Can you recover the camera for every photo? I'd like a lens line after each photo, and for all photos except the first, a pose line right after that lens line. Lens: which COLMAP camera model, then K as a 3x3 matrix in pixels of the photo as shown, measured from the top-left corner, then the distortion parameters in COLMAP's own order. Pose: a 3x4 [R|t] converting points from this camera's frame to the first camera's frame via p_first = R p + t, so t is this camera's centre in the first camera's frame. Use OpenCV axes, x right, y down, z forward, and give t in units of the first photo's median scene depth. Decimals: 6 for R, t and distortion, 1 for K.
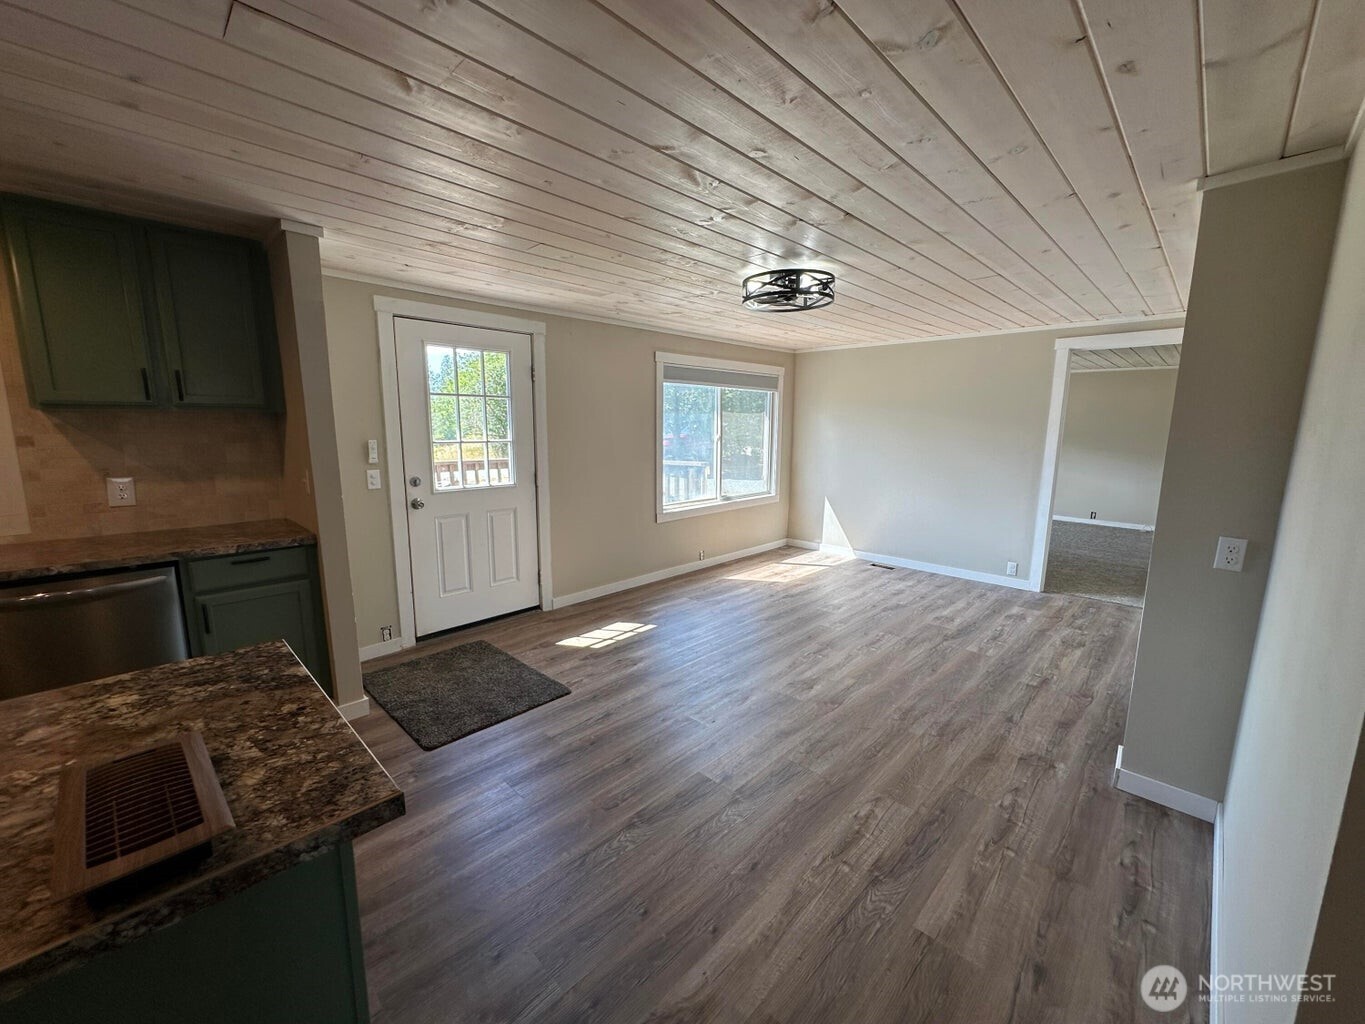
lens RADIAL K [[547.0, 0, 686.6], [0, 547.0, 512.2], [0, 0, 1]] dist [-0.004111, 0.000652]
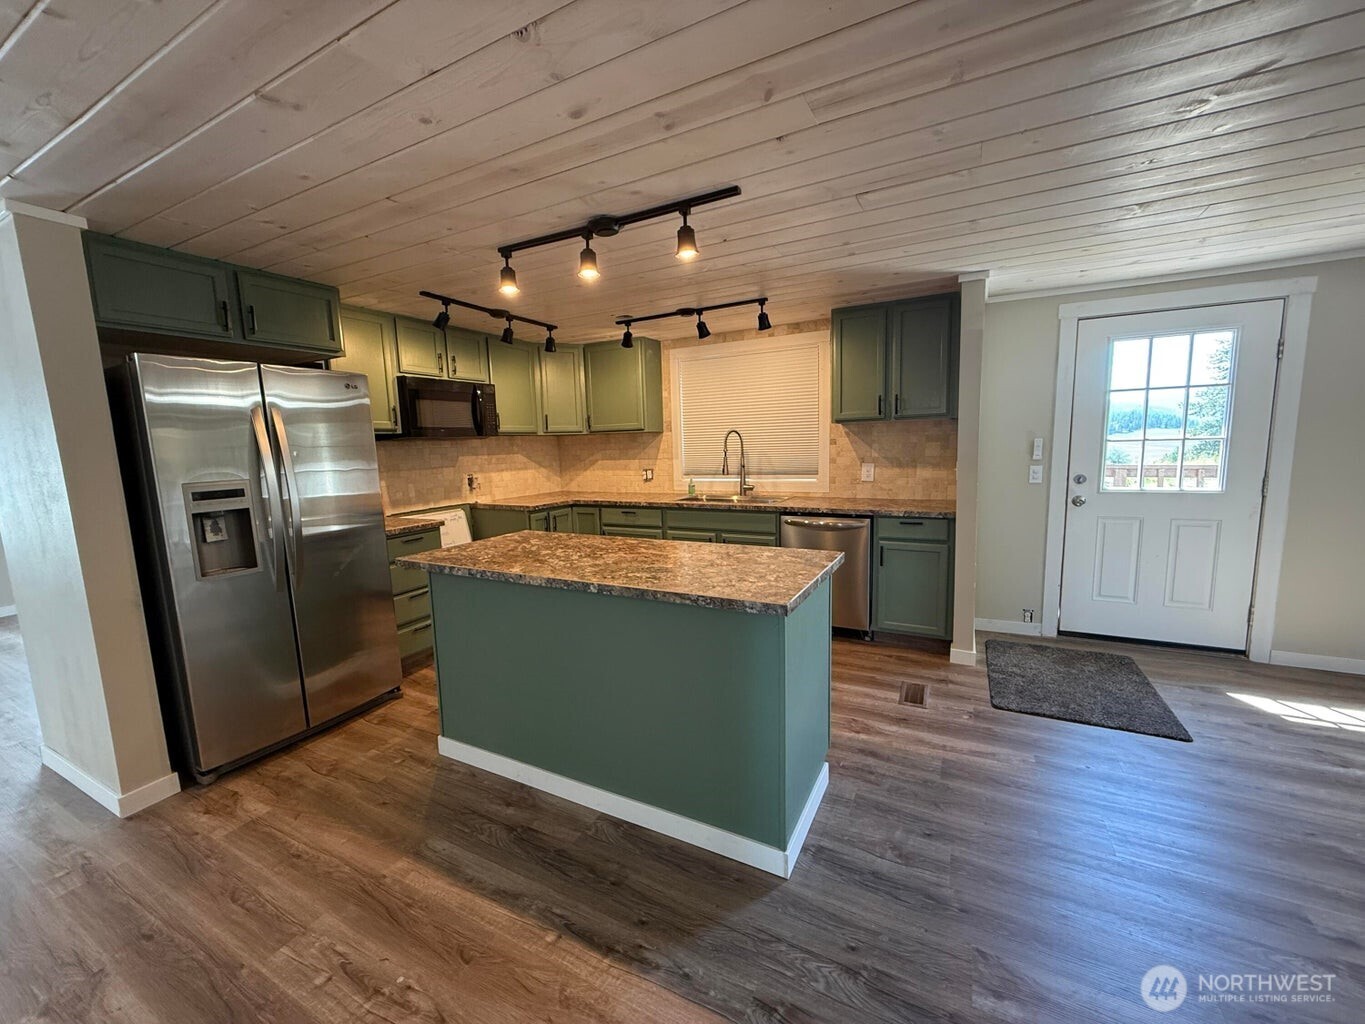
lens RADIAL K [[541.6, 0, 679.7], [0, 541.6, 512.3], [0, 0, 1]] dist [0.002720, -0.000652]
pose [[0.284168, 0.112524, -0.952149, 0.329149], [-0.118794, 0.989569, 0.081492, 0.014333], [0.951387, 0.089952, 0.294571, -0.001944]]
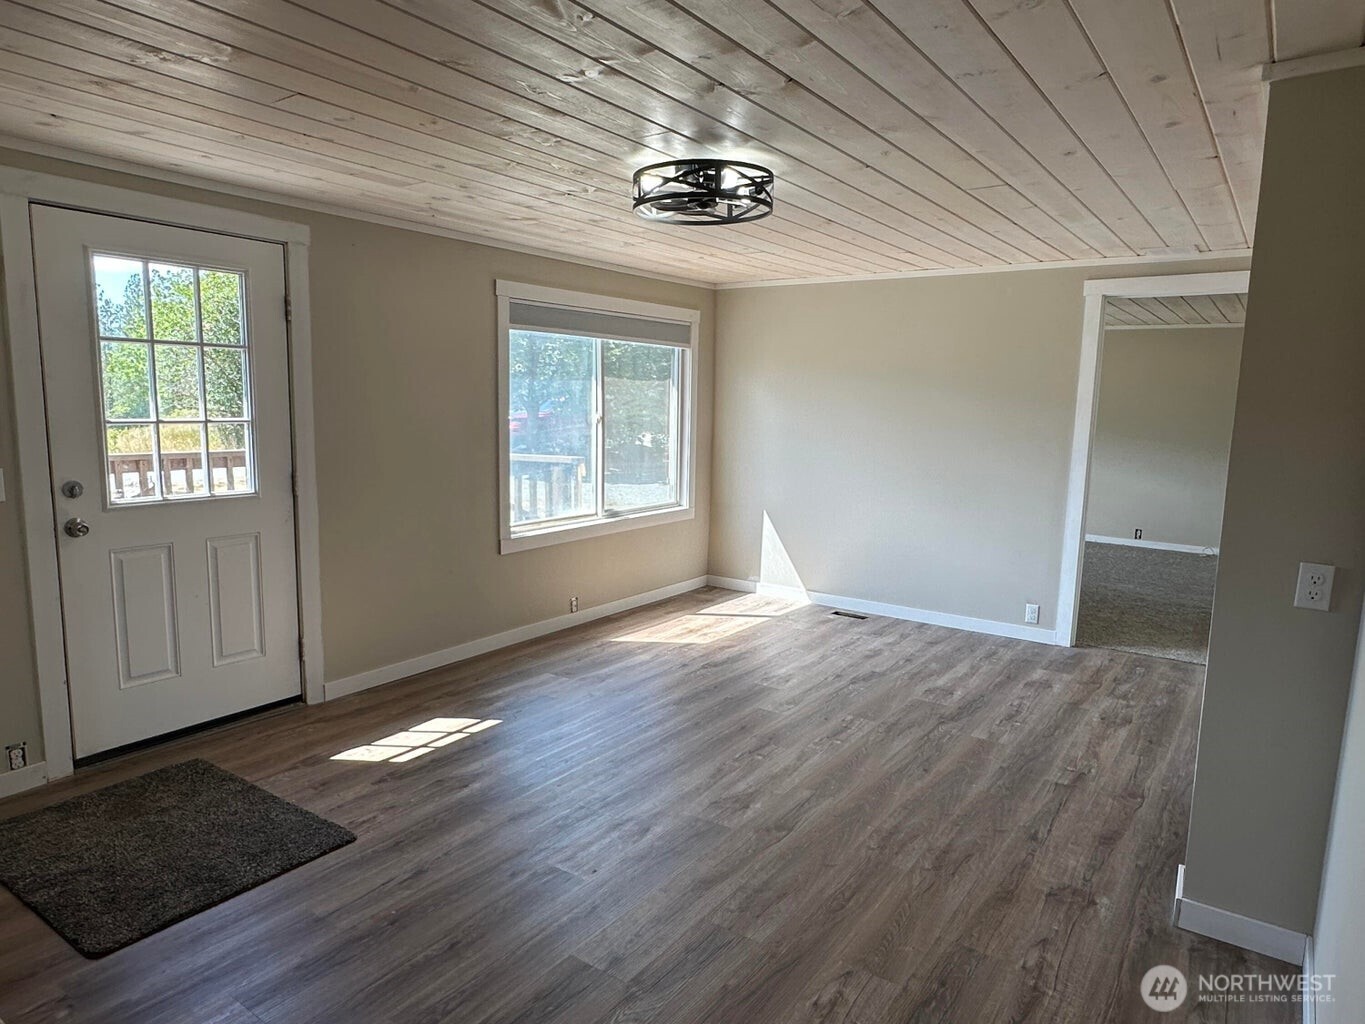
lens RADIAL K [[858.3, 0, 685.6], [0, 858.3, 521.4], [0, 0, 1]] dist [0.001490, -0.002135]
pose [[0.987896, -0.009327, 0.154838, 0.003573], [0.011775, 0.999820, -0.014901, -0.001121], [-0.154671, 0.016544, 0.987827, 0.006198]]
